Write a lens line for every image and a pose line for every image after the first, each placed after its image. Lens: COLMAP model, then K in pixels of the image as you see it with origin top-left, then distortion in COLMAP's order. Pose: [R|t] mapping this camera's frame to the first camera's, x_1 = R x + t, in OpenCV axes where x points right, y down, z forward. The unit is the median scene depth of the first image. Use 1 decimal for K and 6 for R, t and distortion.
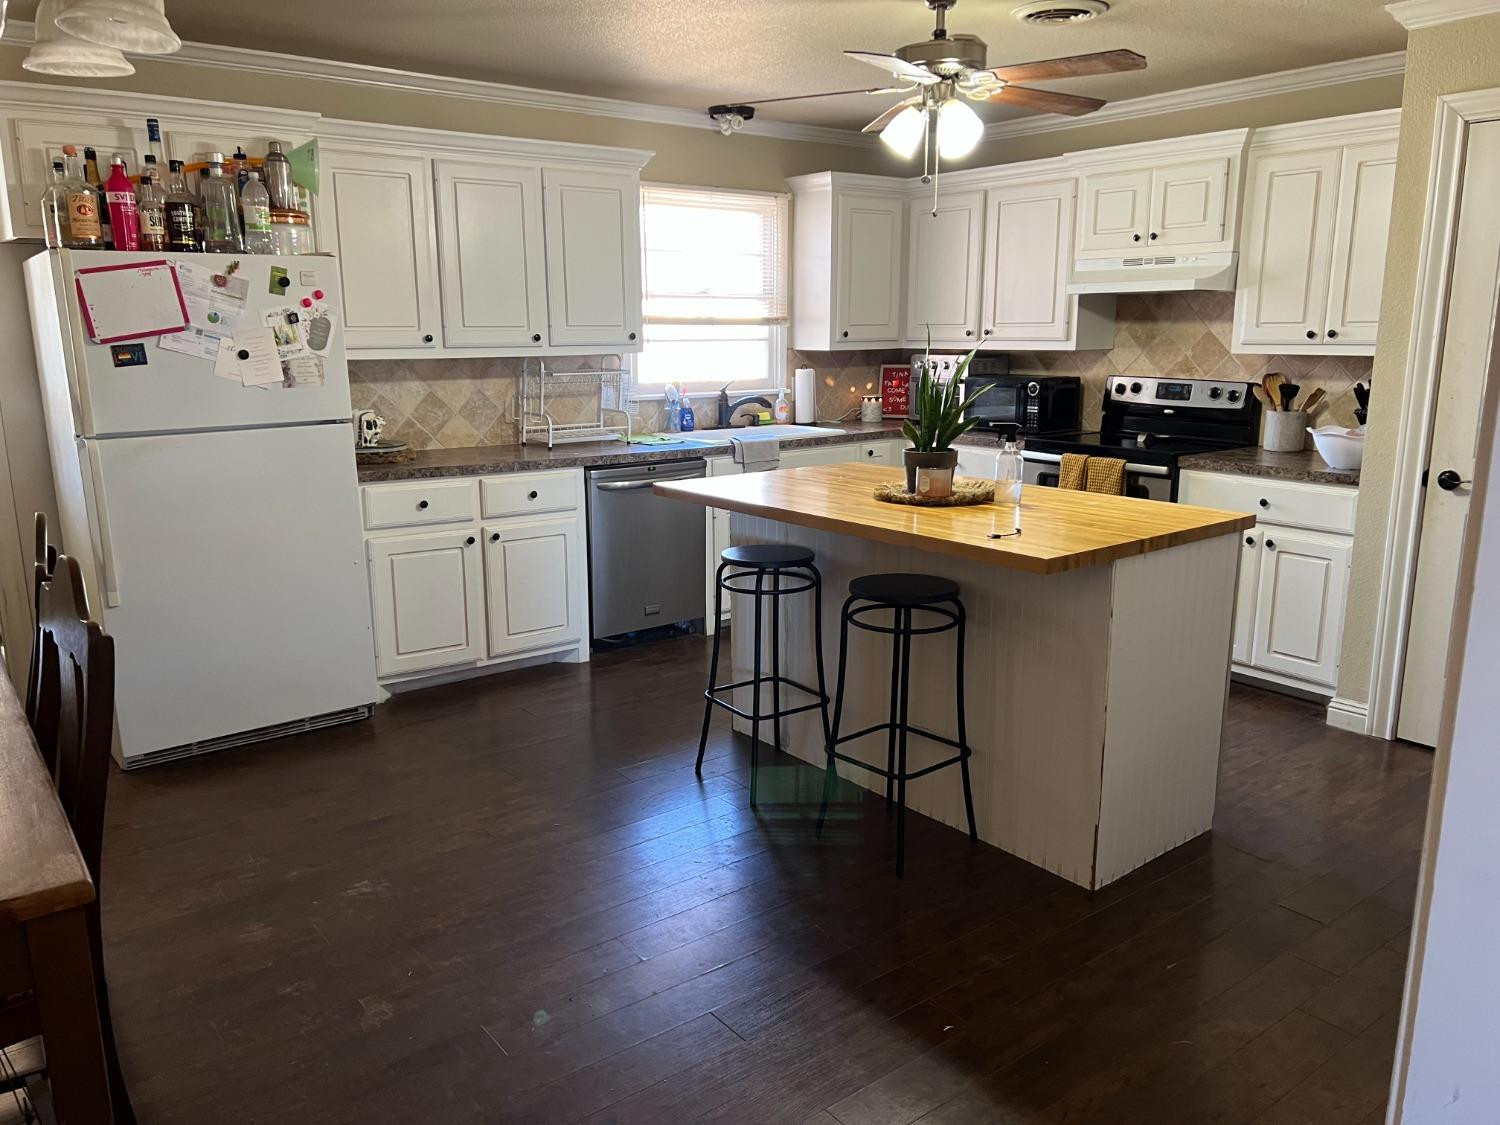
lens RADIAL K [[1123.6, 0, 753.1], [0, 1123.6, 573.5], [0, 0, 1]] dist [0.025940, -0.014608]
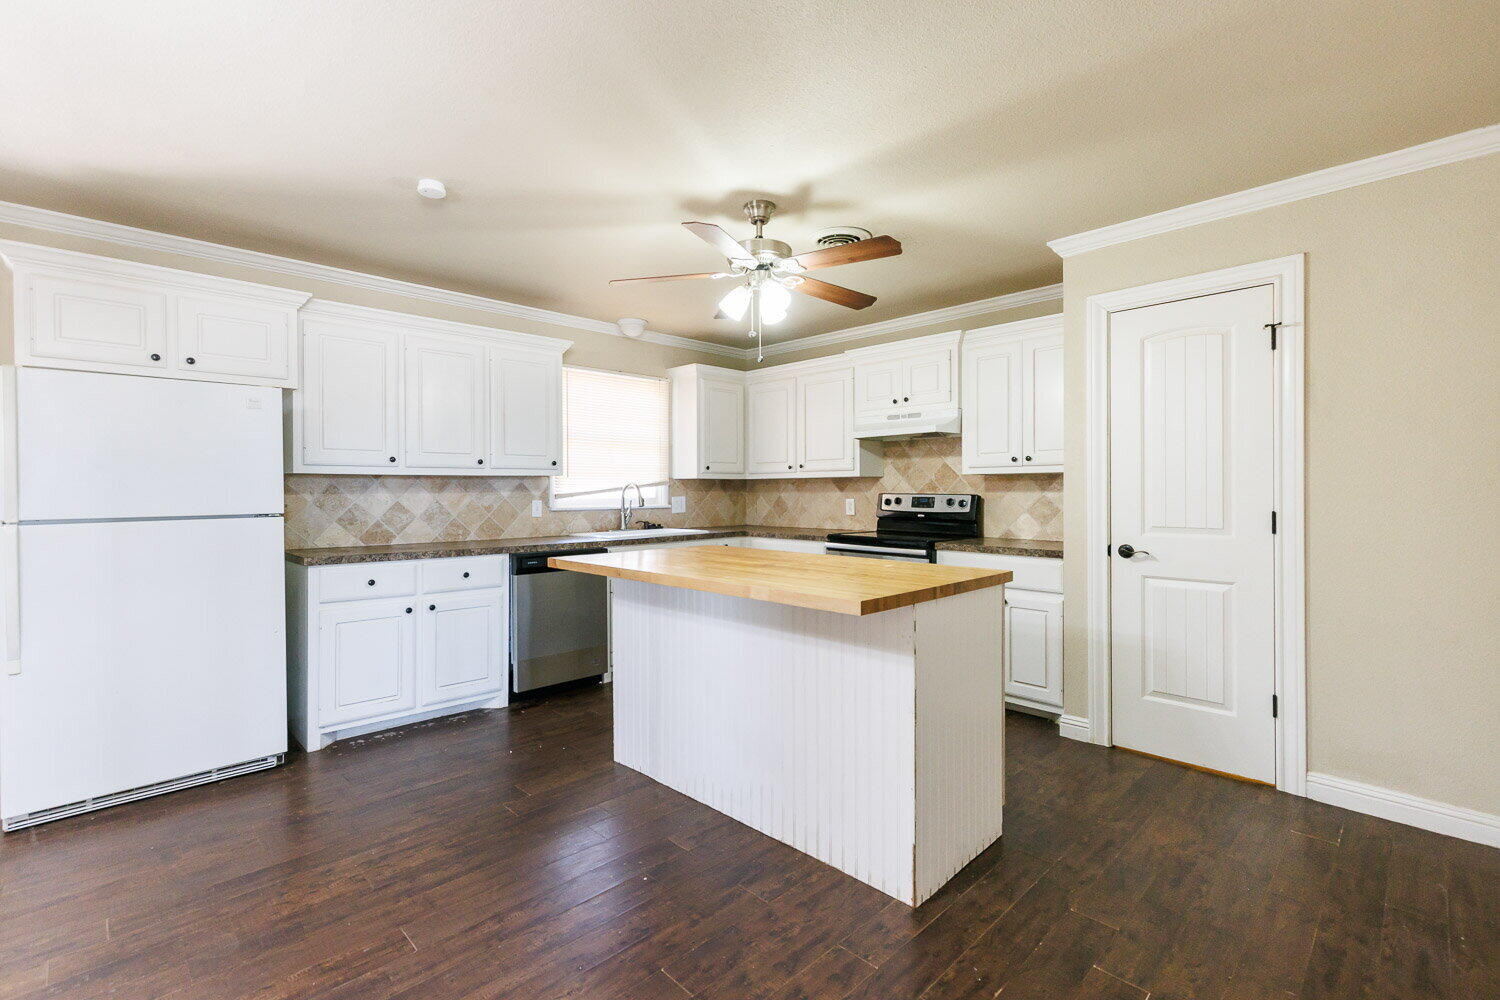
lens RADIAL K [[676.2, 0, 745.2], [0, 676.2, 489.3], [0, 0, 1]] dist [0.009893, -0.001473]
pose [[0.993101, 0.001275, 0.117256, 0.034318], [0.024357, 0.975889, -0.216904, 0.011463], [-0.114705, 0.218264, 0.969125, 0.172468]]
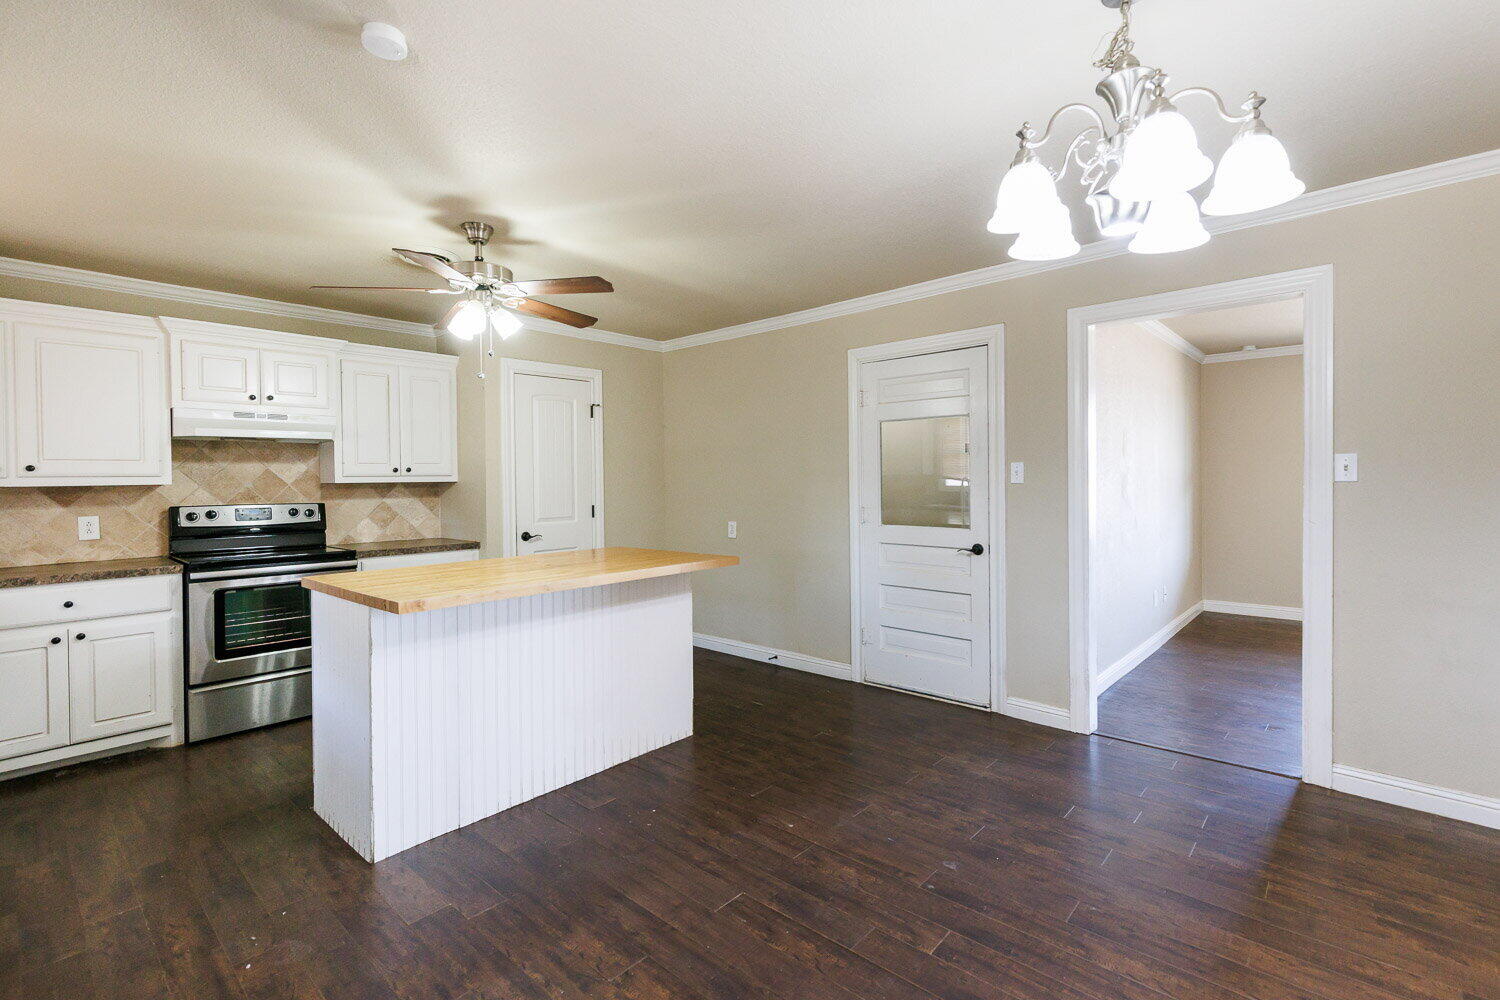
lens RADIAL K [[676.2, 0, 747.0], [0, 676.2, 484.8], [0, 0, 1]] dist [0.009893, -0.001473]
pose [[-0.173098, -0.001644, 0.984903, -0.554879], [0.225529, 0.973362, 0.041261, -0.107783], [-0.958736, 0.229266, -0.168116, 0.635427]]
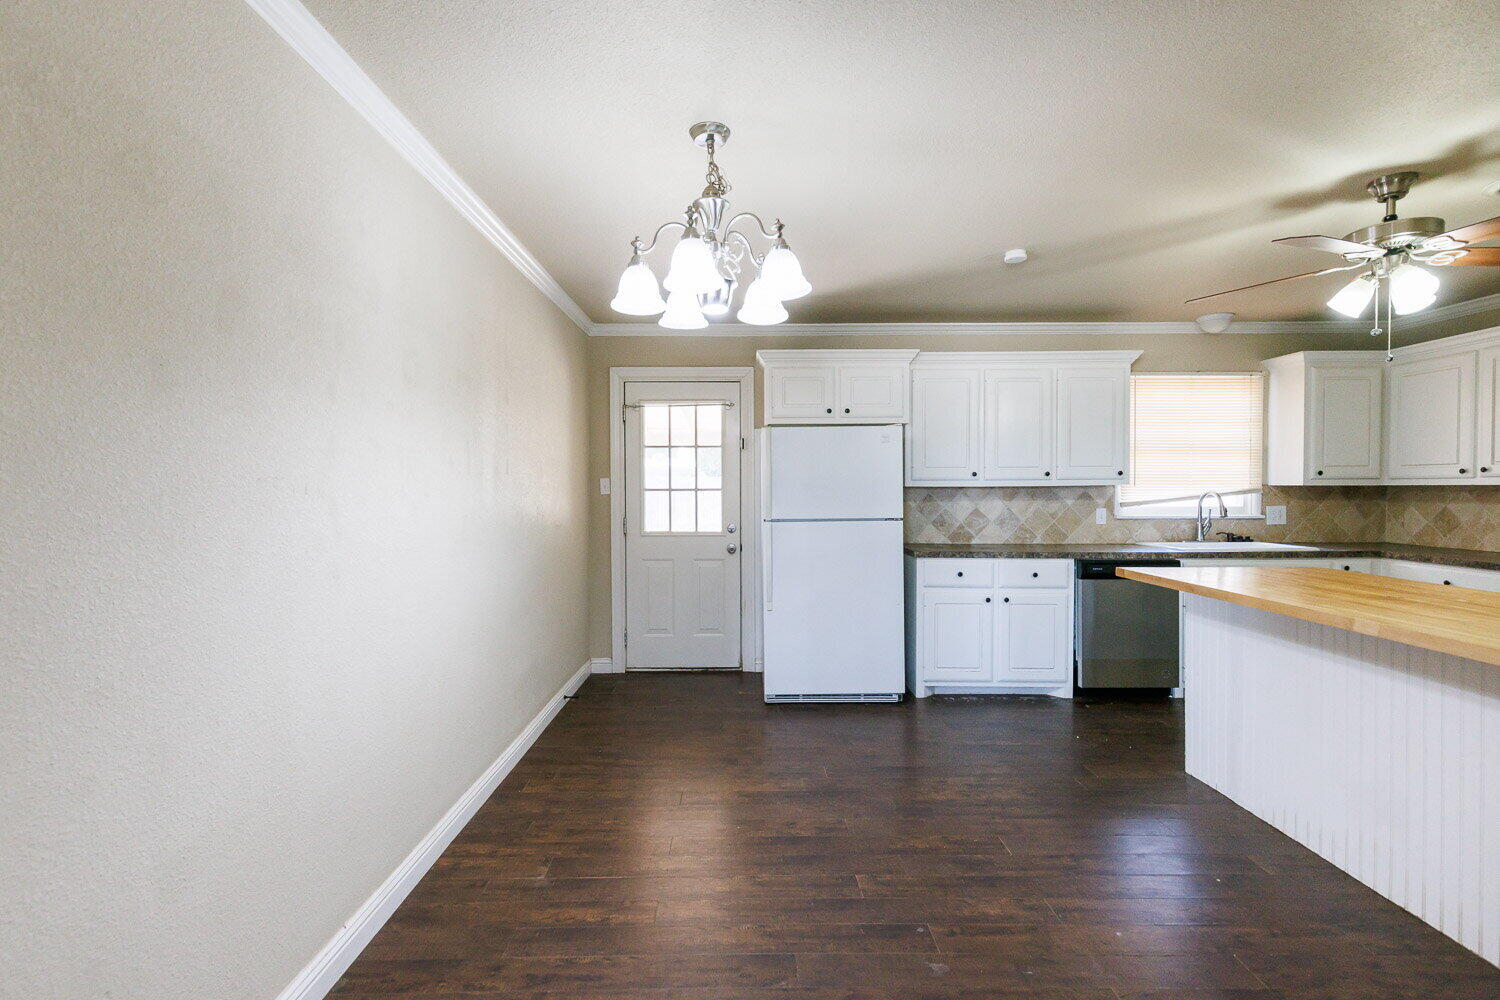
lens RADIAL K [[676.2, 0, 750.0], [0, 676.2, 499.1], [0, 0, 1]] dist [0.009893, -0.001473]
pose [[0.796234, 0.012964, -0.604849, 0.045210], [-0.132290, 0.979307, -0.153159, 0.019068], [0.590347, 0.201966, 0.781473, 0.050814]]
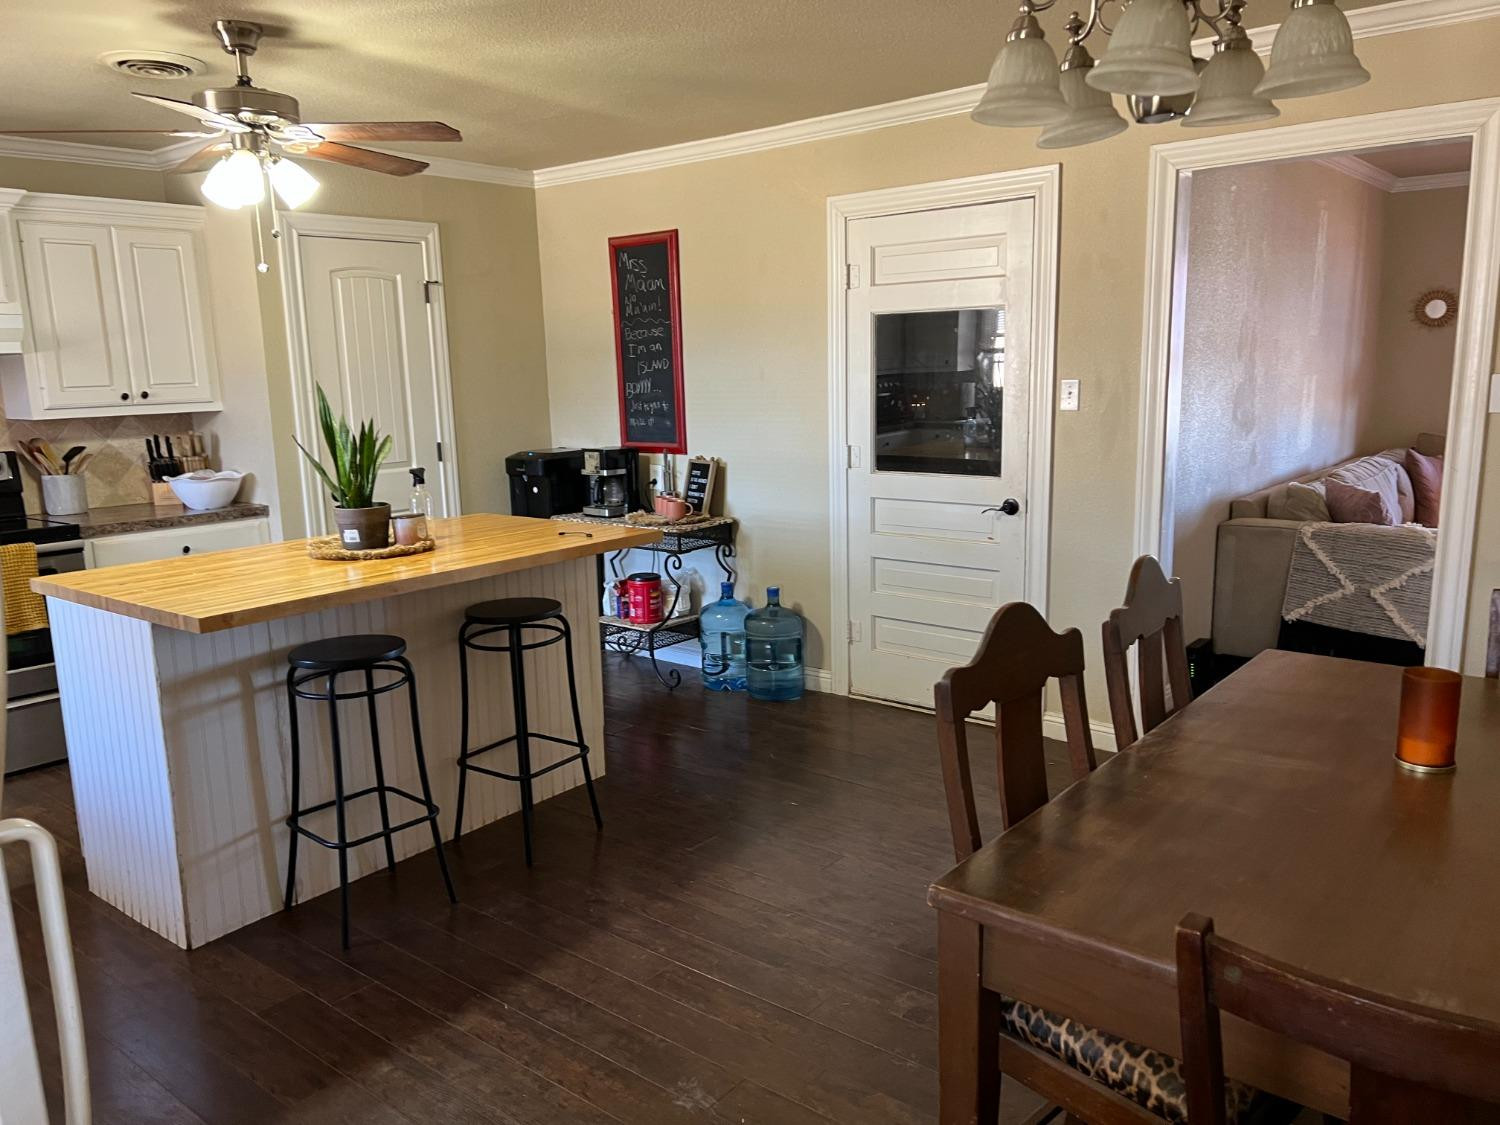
lens RADIAL K [[1123.6, 0, 741.9], [0, 1123.6, 565.6], [0, 0, 1]] dist [0.025940, -0.014608]
pose [[-0.222745, -0.166847, 0.960493, -0.656707], [0.237307, 0.946330, 0.219419, -0.147141], [-0.945553, 0.276806, -0.171196, 0.634989]]
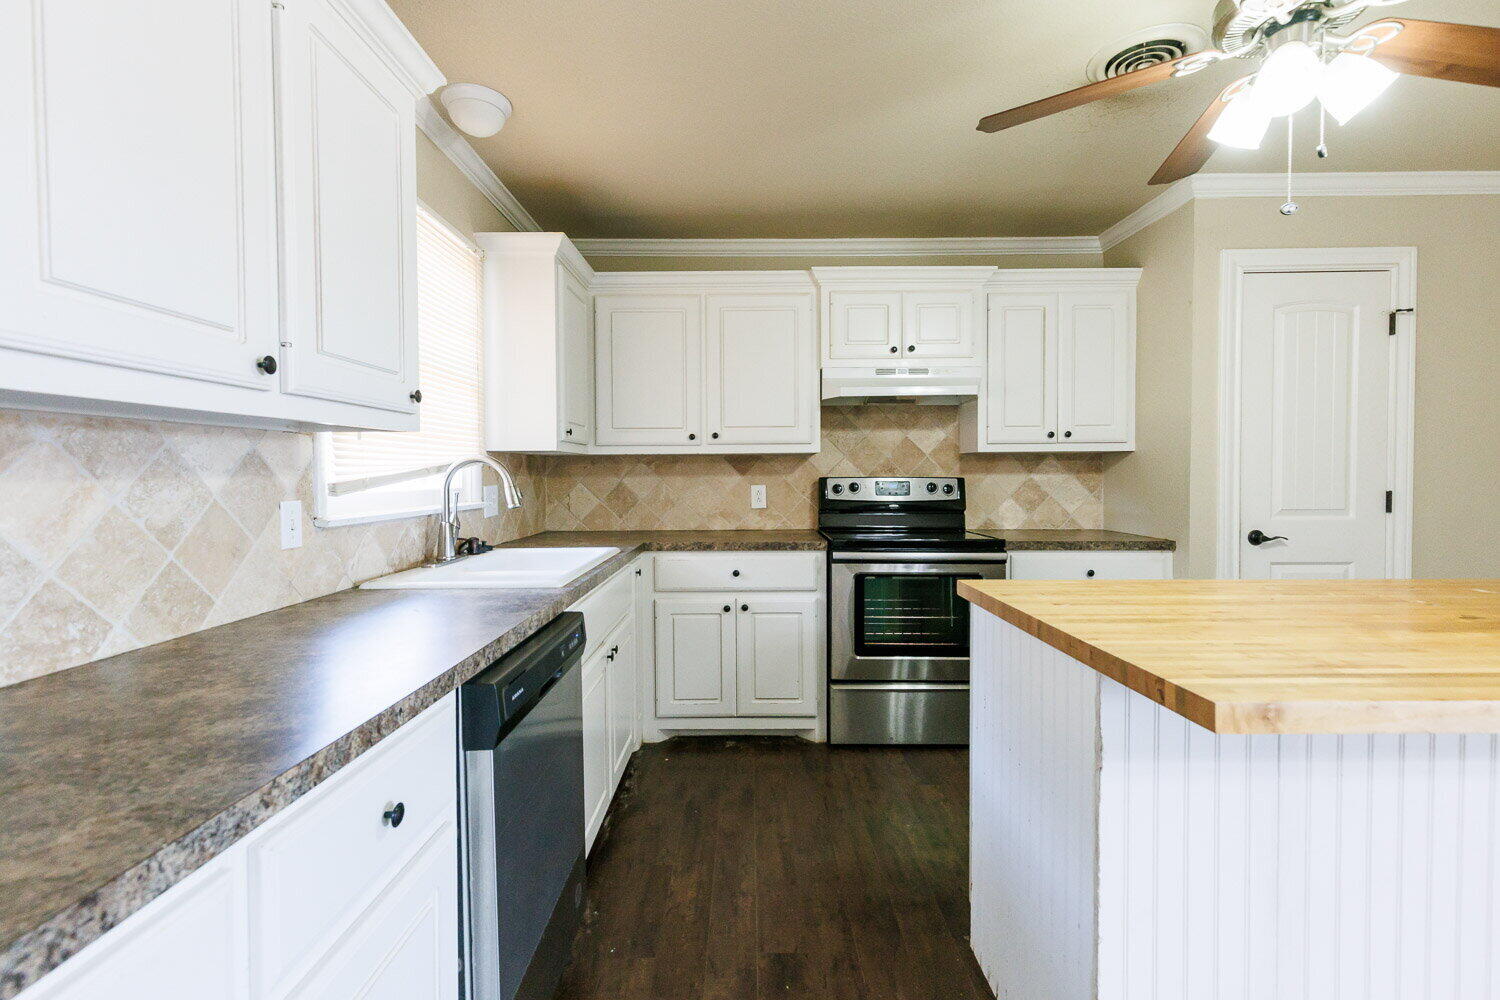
lens RADIAL K [[676.2, 0, 749.7], [0, 676.2, 490.7], [0, 0, 1]] dist [0.009893, -0.001473]
pose [[0.608979, -0.019462, 0.792948, -0.283050], [0.174543, 0.978482, -0.110032, -0.119973], [-0.773744, 0.205411, 0.599272, 0.775638]]
